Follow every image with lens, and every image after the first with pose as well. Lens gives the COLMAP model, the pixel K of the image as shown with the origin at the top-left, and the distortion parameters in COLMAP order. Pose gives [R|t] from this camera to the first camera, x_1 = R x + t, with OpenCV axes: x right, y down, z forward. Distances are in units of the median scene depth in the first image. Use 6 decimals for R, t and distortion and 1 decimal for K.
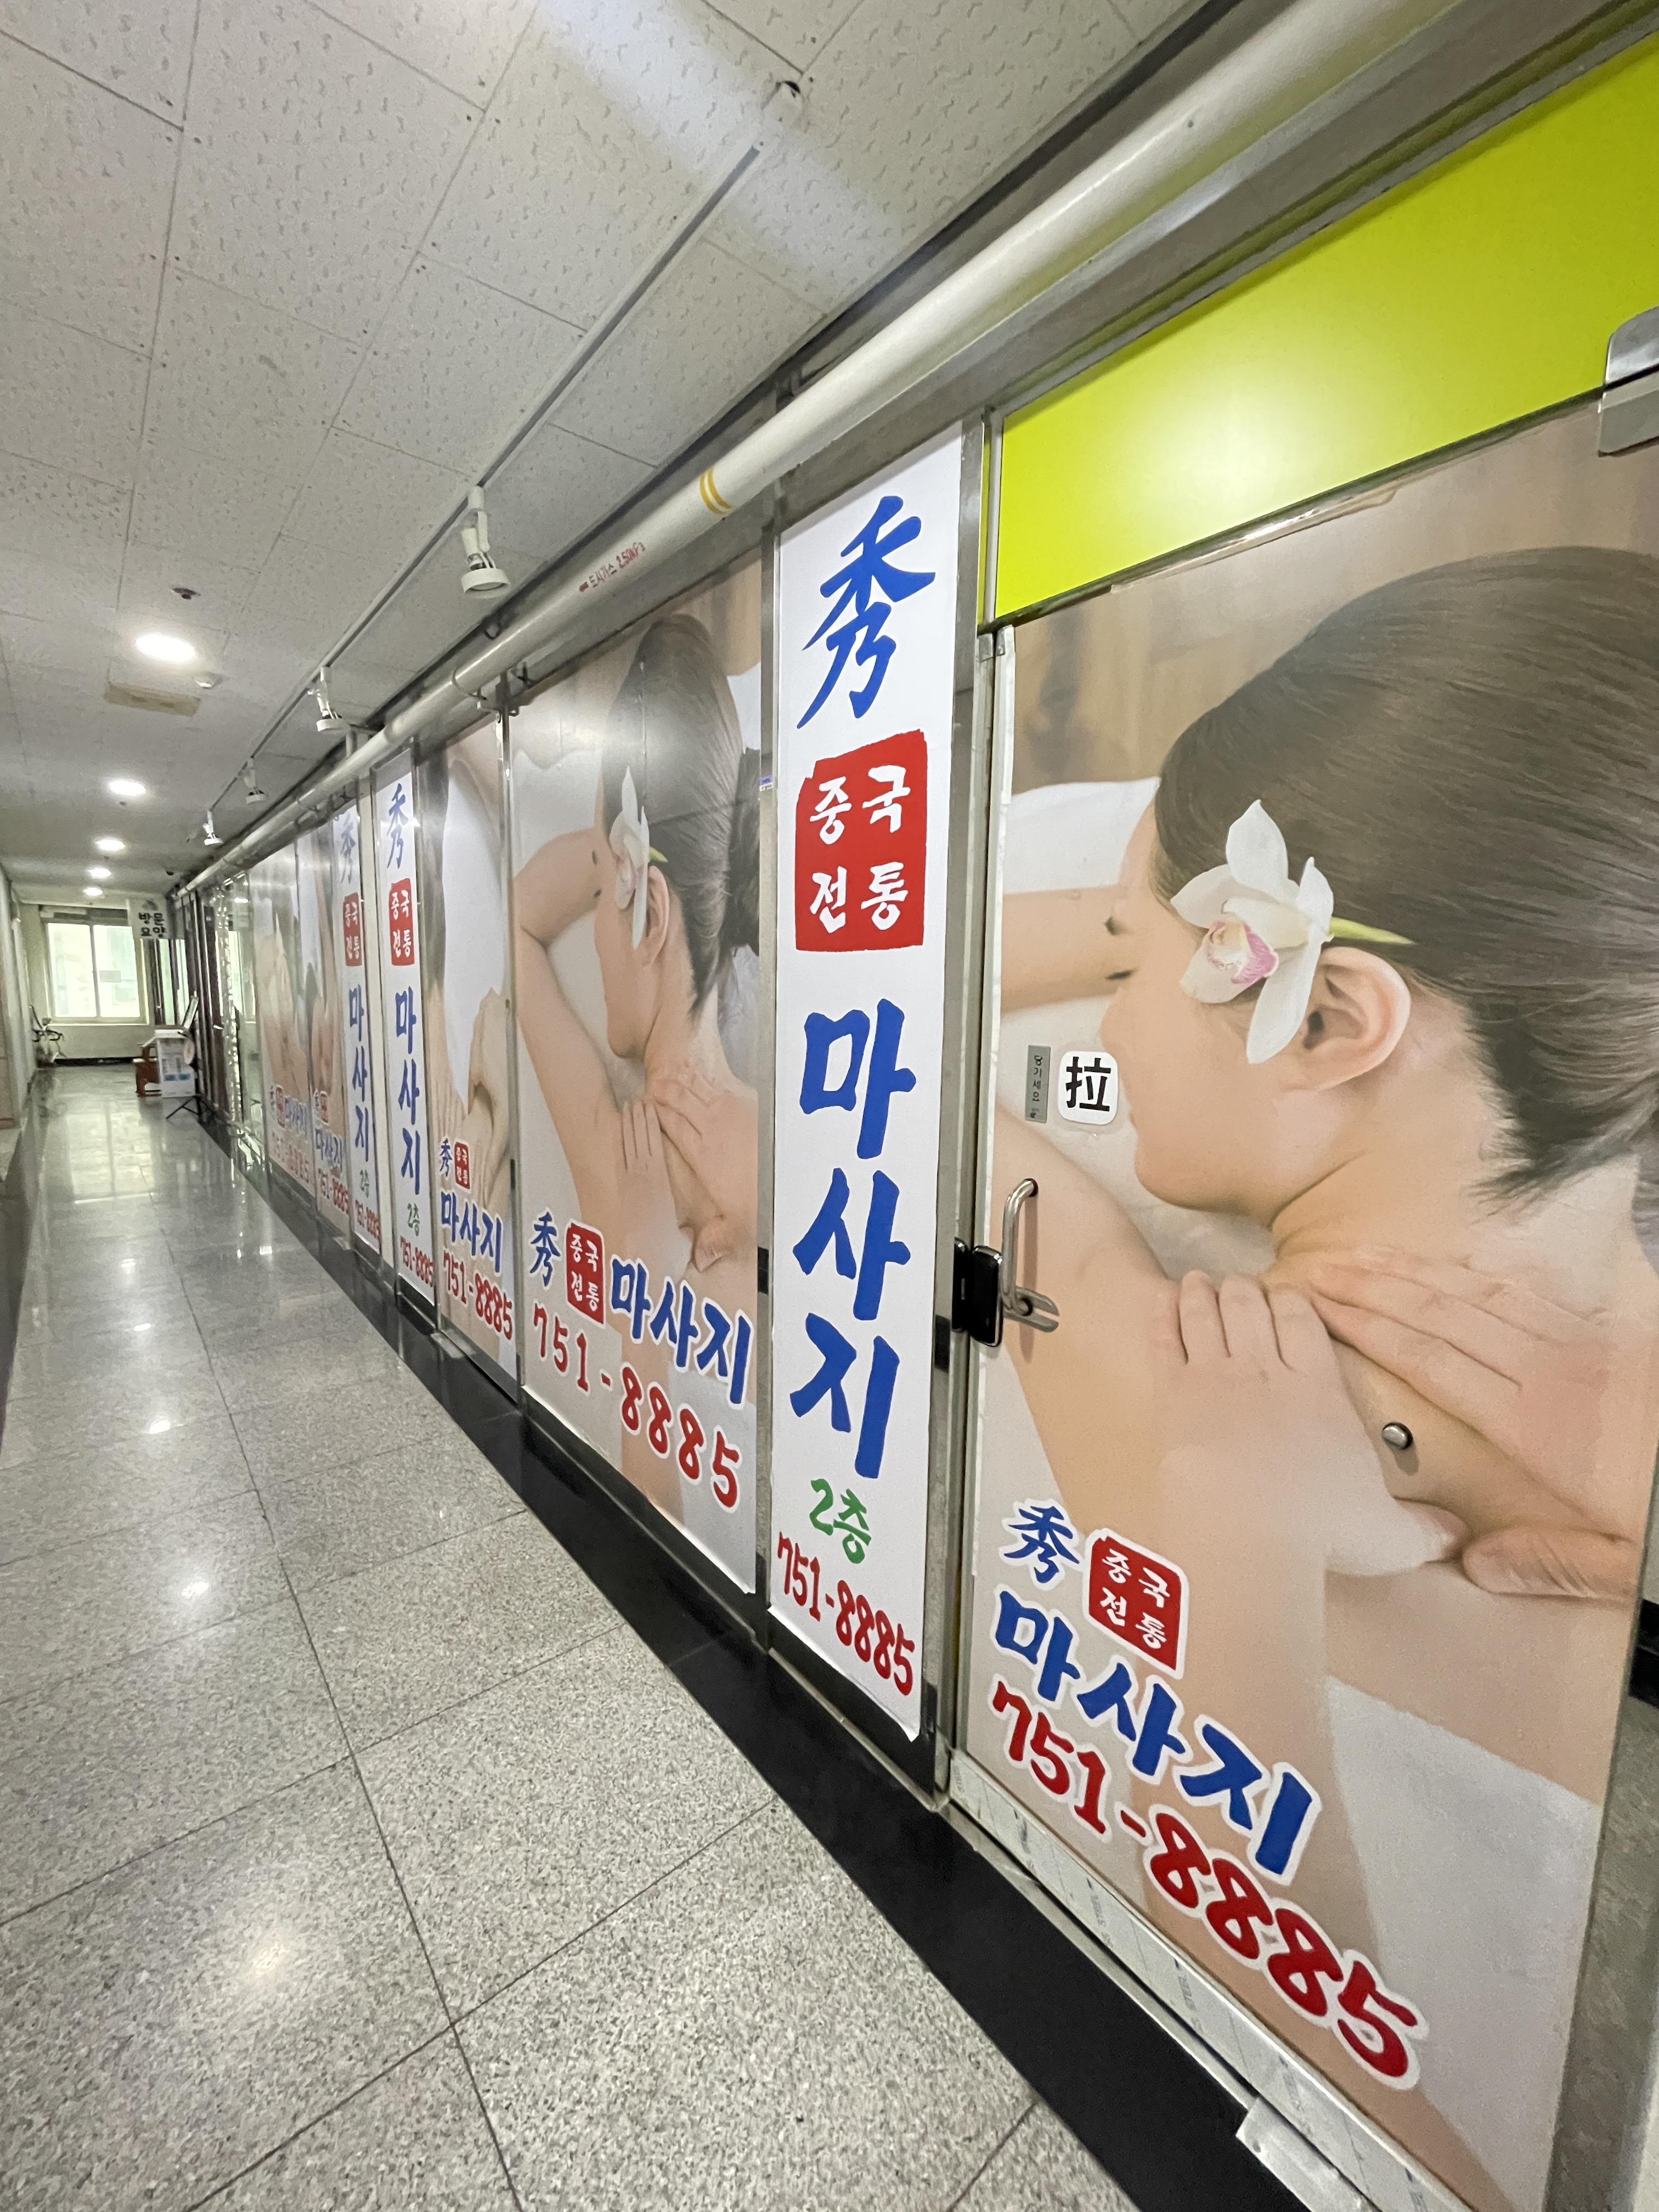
lens RADIAL K [[878.0, 0, 829.5], [0, 878.0, 1106.0], [0, 0, 1]] dist [0.000914, 0.000048]
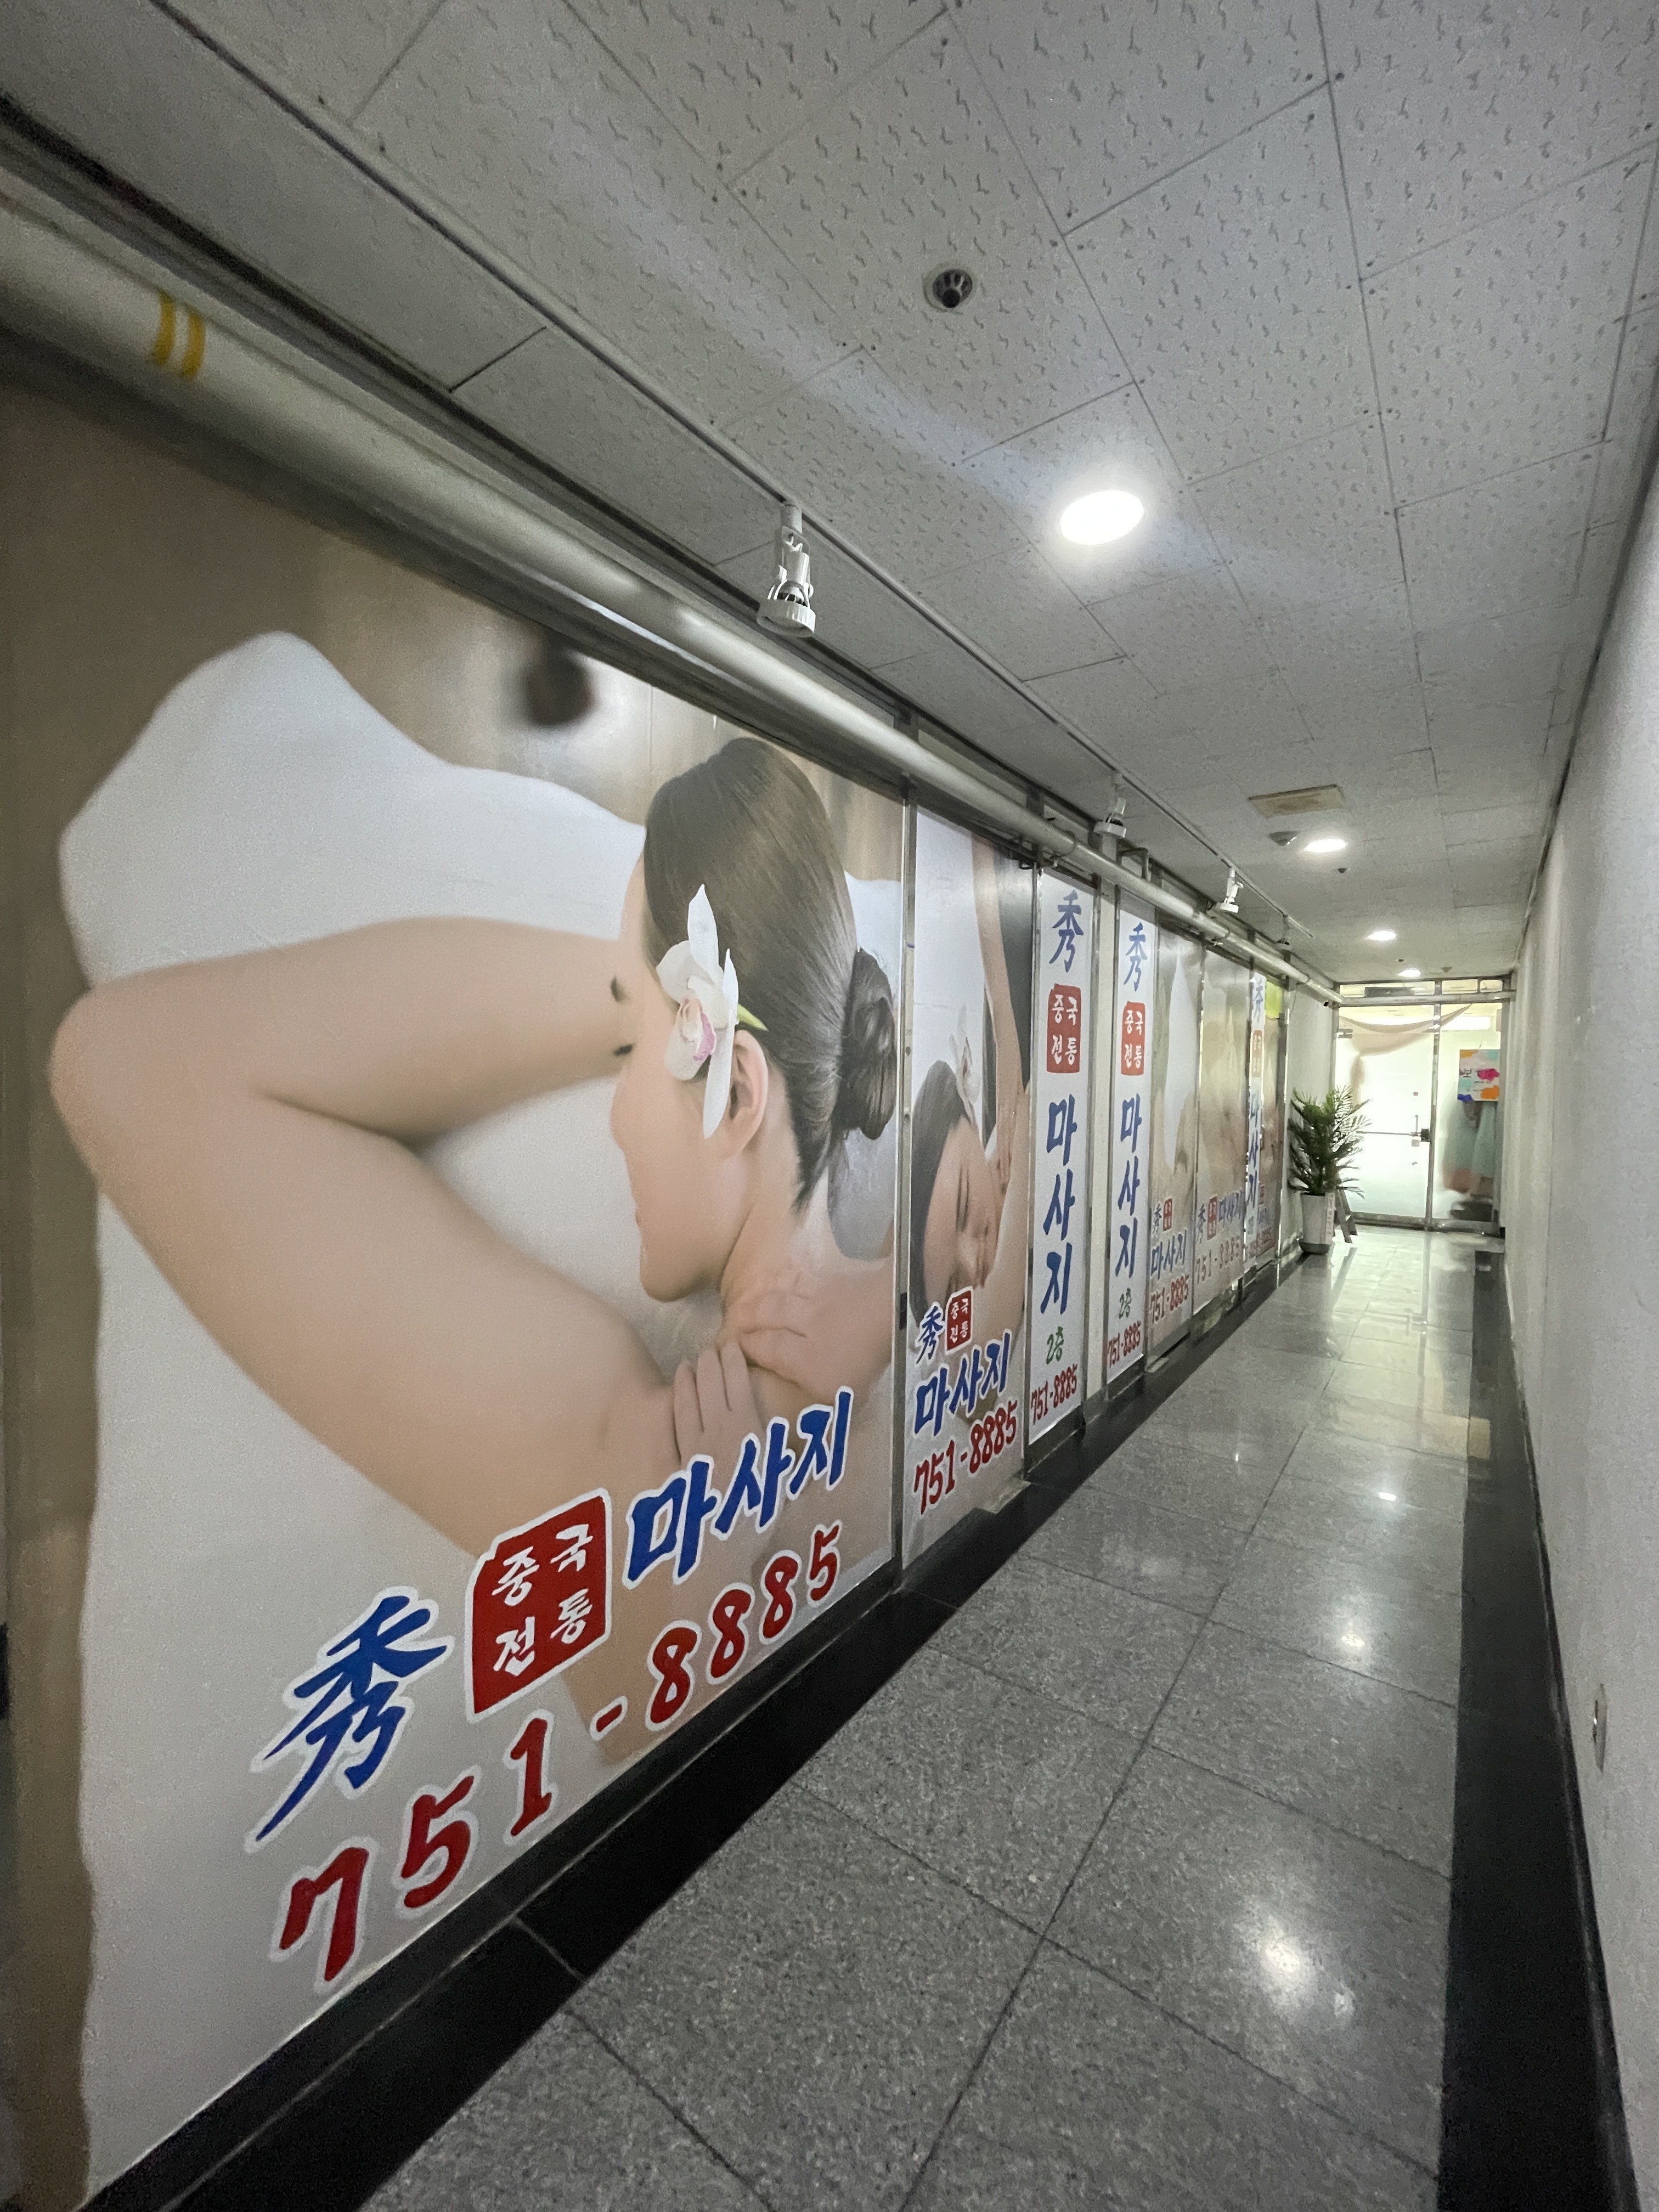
lens RADIAL K [[878.0, 0, 829.5], [0, 878.0, 1106.0], [0, 0, 1]] dist [0.000914, 0.000048]
pose [[-0.295211, -0.055185, 0.953837, -1.816688], [0.099446, 0.991133, 0.088122, -0.330334], [-0.950242, 0.120870, -0.287106, 2.088717]]
